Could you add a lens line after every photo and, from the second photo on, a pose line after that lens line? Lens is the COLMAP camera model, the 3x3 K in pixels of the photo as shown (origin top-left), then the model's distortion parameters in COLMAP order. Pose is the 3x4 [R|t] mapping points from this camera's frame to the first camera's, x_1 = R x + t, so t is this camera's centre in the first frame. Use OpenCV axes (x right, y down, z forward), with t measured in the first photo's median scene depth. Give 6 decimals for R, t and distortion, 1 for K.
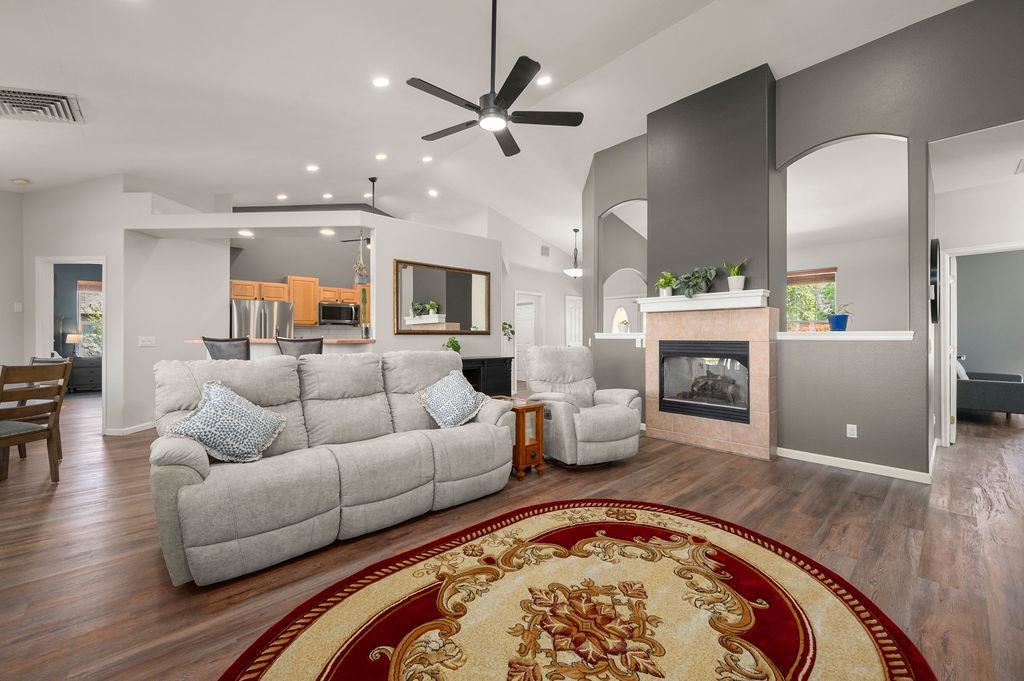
lens RADIAL K [[407.8, 0, 511.8], [0, 407.8, 336.9], [0, 0, 1]] dist [0.010950, 0.000081]
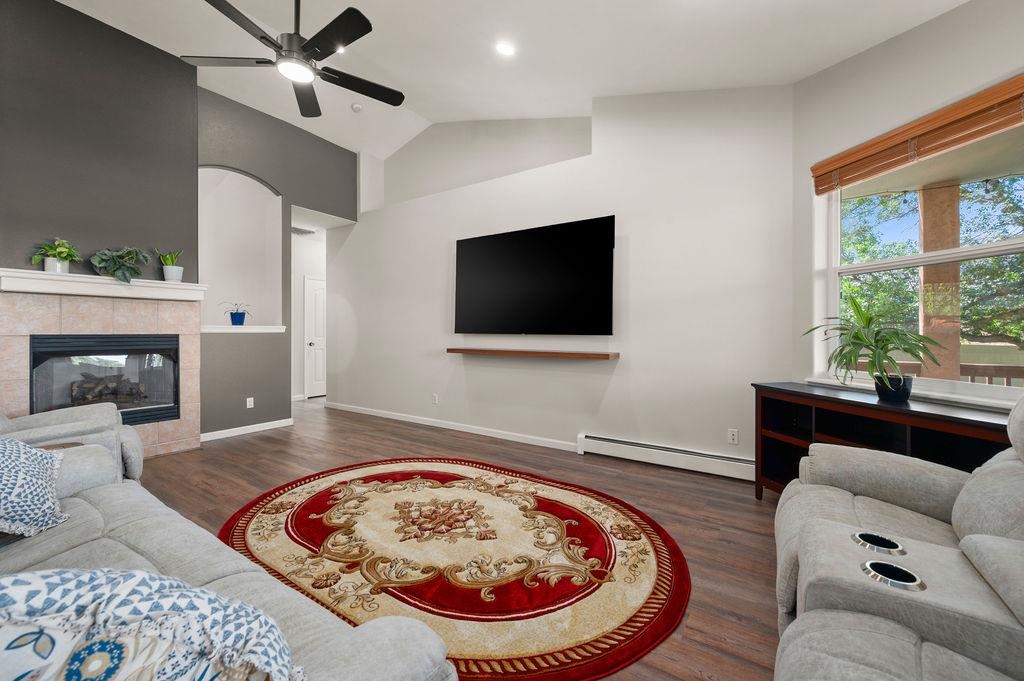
lens RADIAL K [[407.8, 0, 510.6], [0, 407.8, 334.7], [0, 0, 1]] dist [0.010950, 0.000081]
pose [[-0.233389, -0.010805, 0.972324, -0.832471], [-0.003105, 0.999941, 0.010367, -0.002008], [-0.972379, -0.000599, -0.233408, 0.677358]]
